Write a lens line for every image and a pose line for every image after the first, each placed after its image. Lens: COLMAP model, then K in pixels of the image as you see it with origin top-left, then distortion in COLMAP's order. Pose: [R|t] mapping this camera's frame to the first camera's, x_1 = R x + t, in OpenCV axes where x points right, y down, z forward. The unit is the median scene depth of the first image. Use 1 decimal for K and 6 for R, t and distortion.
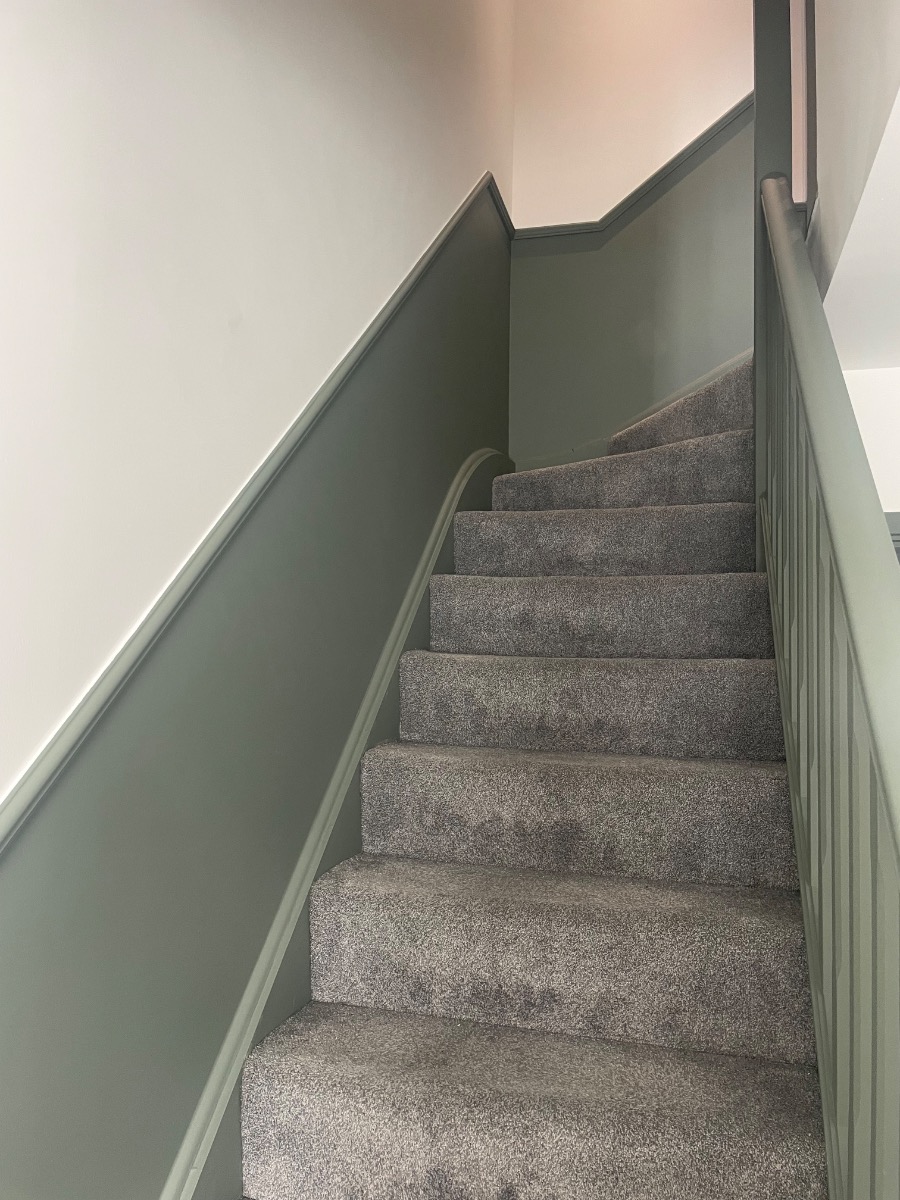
lens RADIAL K [[915.6, 0, 446.7], [0, 915.6, 609.3], [0, 0, 1]] dist [0.100666, -0.138021]
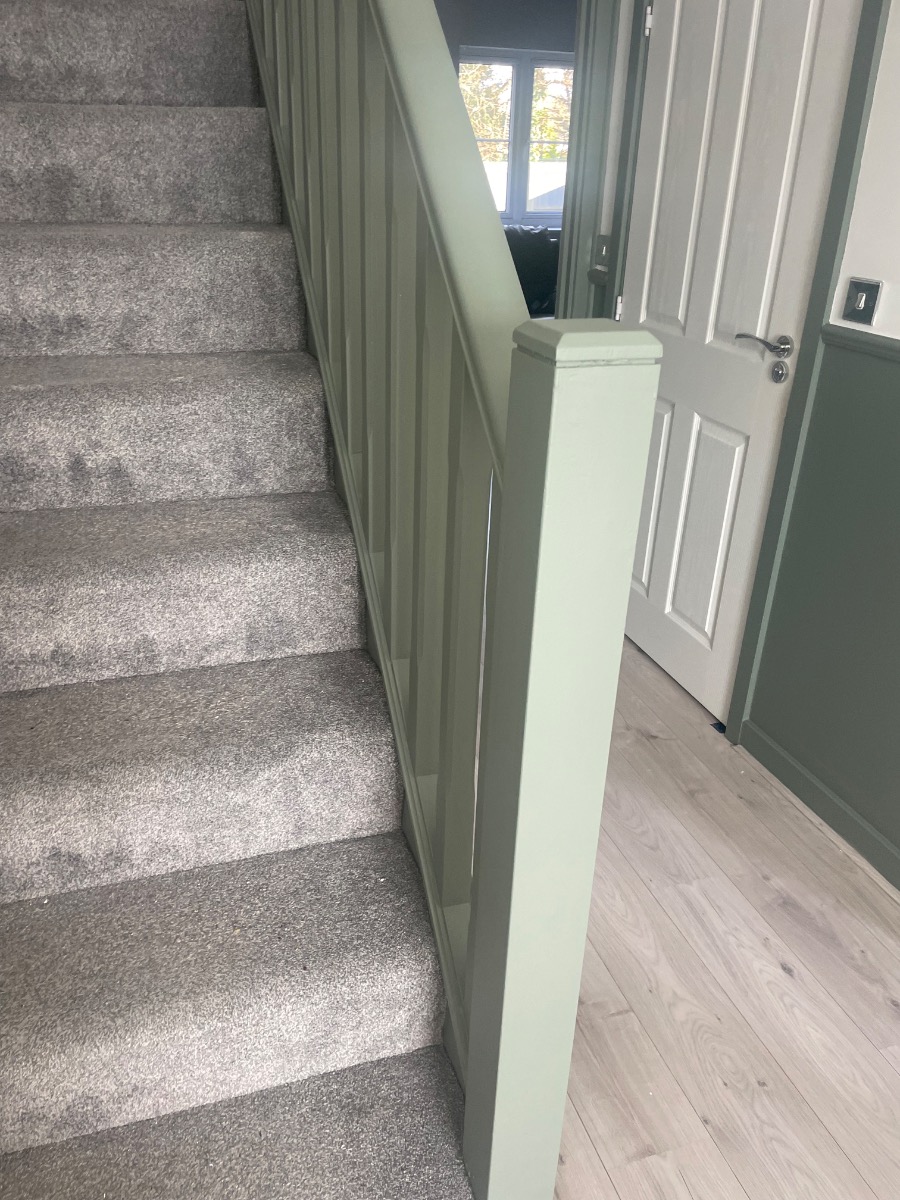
lens RADIAL K [[915.6, 0, 446.7], [0, 915.6, 609.3], [0, 0, 1]] dist [0.100666, -0.138021]
pose [[0.840988, -0.236892, 0.486438, -0.109608], [-0.041041, 0.868535, 0.493925, 0.126616], [-0.539495, -0.435349, 0.720705, -0.132901]]
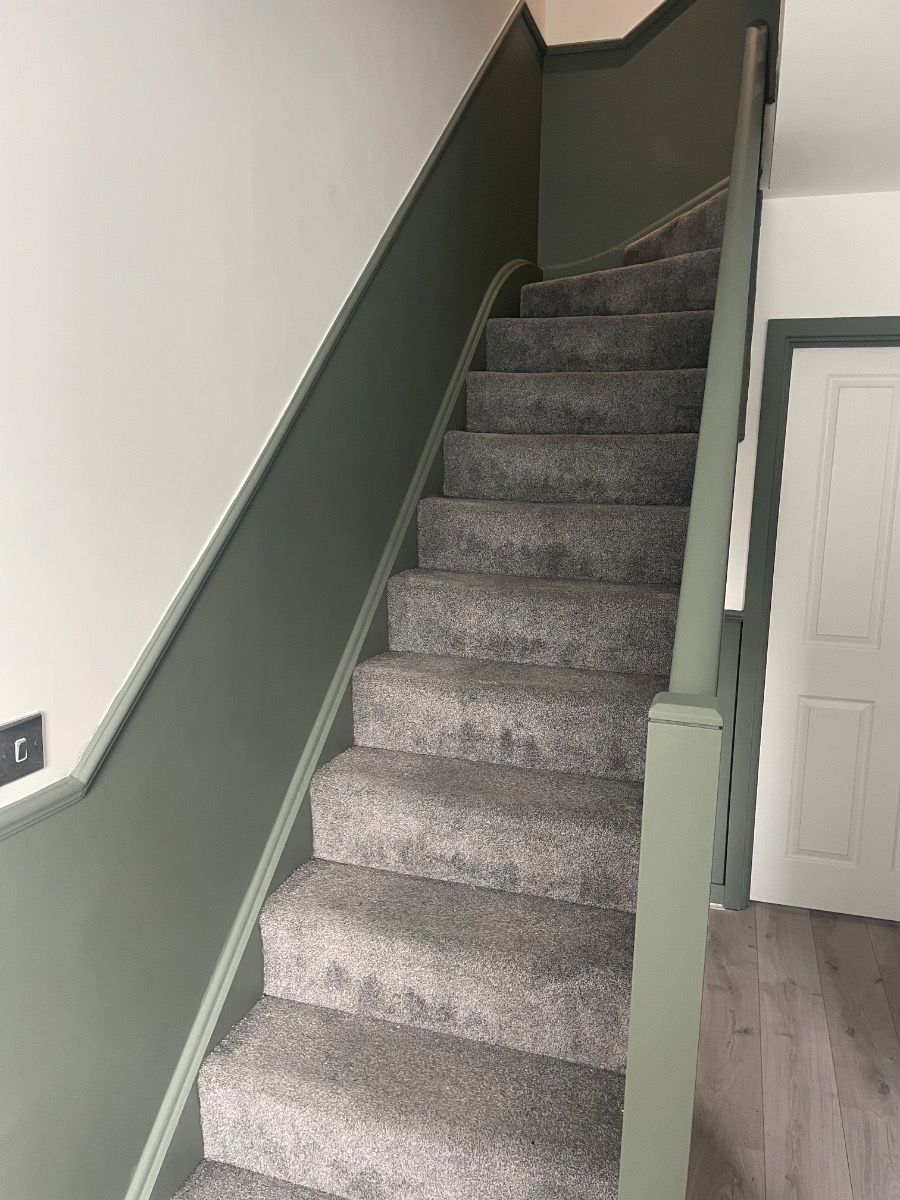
lens RADIAL K [[915.6, 0, 446.7], [0, 915.6, 609.3], [0, 0, 1]] dist [0.100666, -0.138021]
pose [[0.998929, 0.009274, -0.045341, 0.020522], [0.000618, 0.976959, 0.213426, 0.016341], [0.046276, -0.213225, 0.975907, -0.448933]]
